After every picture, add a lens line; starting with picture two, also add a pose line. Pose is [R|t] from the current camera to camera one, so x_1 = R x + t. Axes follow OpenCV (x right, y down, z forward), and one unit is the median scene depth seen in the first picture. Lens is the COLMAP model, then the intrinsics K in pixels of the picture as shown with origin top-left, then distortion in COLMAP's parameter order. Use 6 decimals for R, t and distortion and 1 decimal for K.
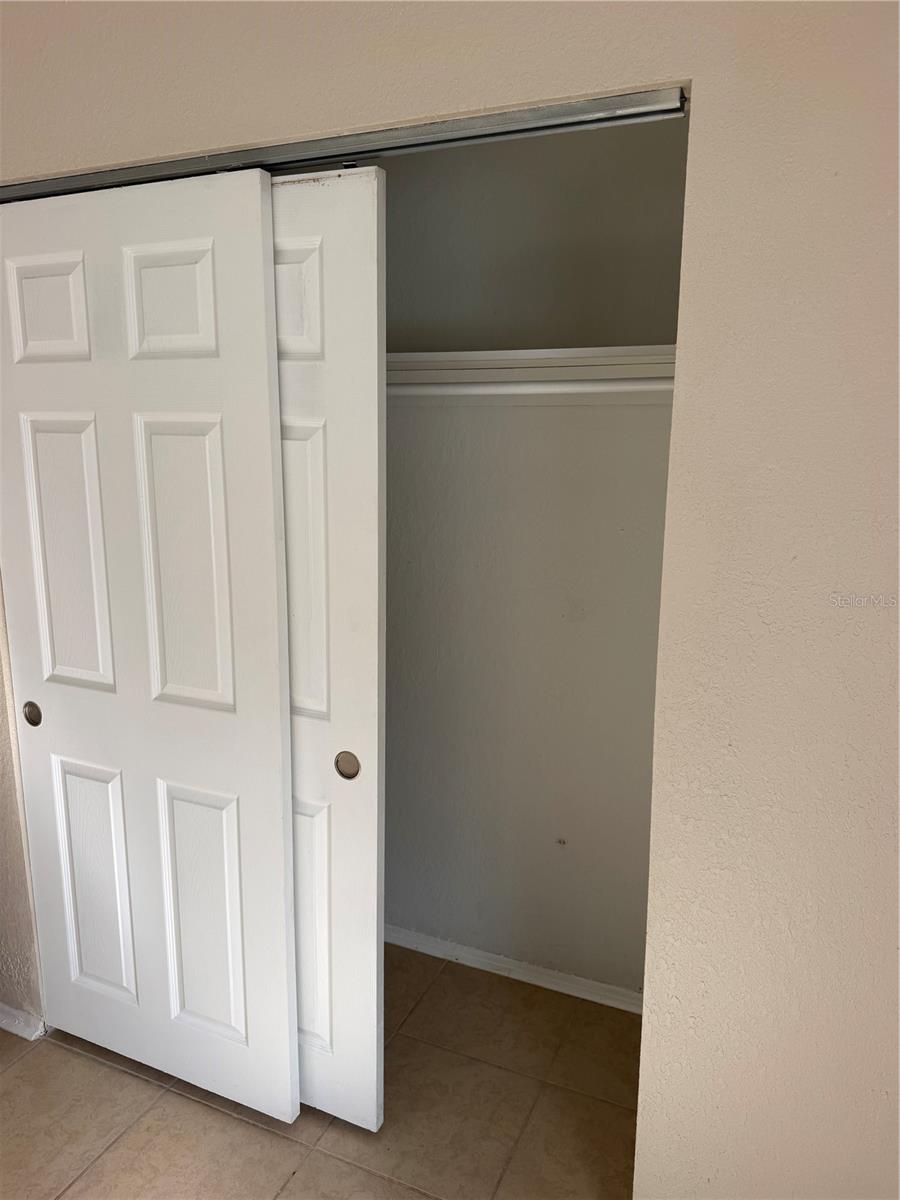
lens RADIAL K [[920.7, 0, 418.4], [0, 920.7, 601.4], [0, 0, 1]] dist [-0.013603, -0.007366]
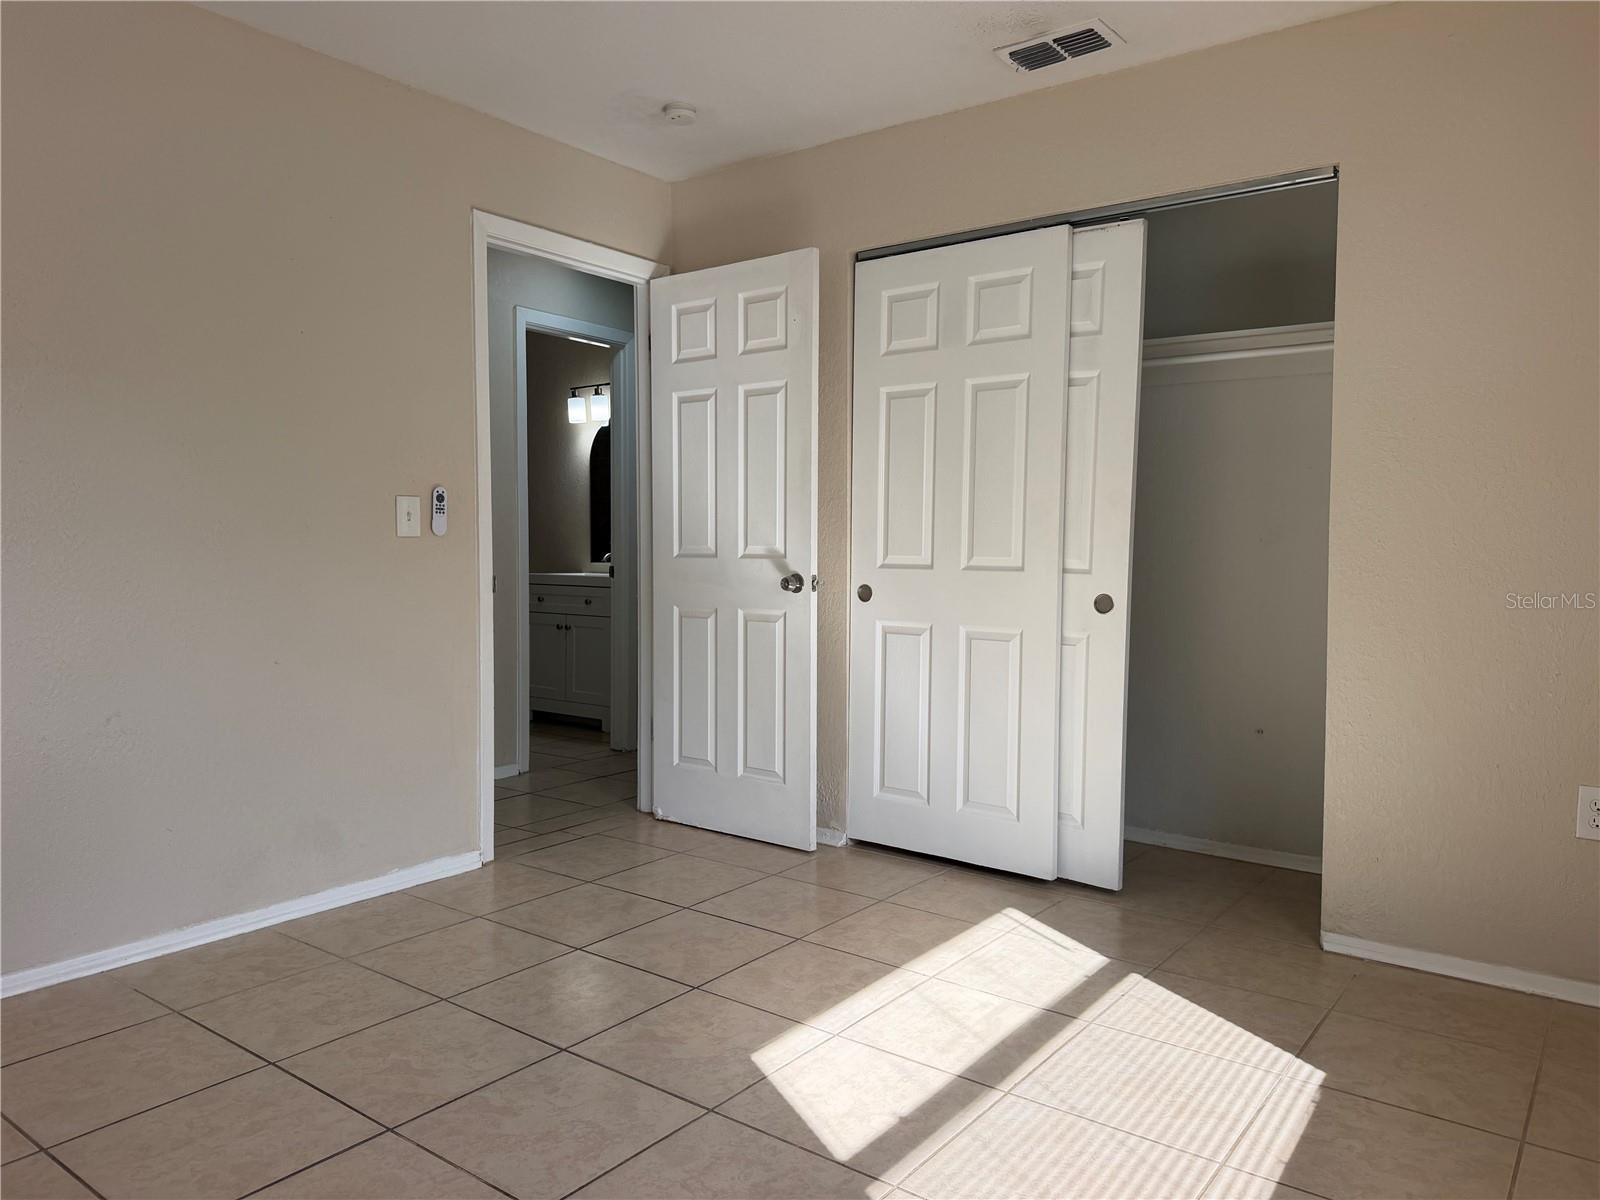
lens RADIAL K [[1125.8, 0, 790.9], [0, 1125.8, 597.1], [0, 0, 1]] dist [0.110978, -0.187106]
pose [[0.983184, 0.013849, -0.182094, -0.255311], [-0.043991, 0.985718, -0.162555, 0.518918], [0.177243, 0.167832, 0.969751, -0.925621]]
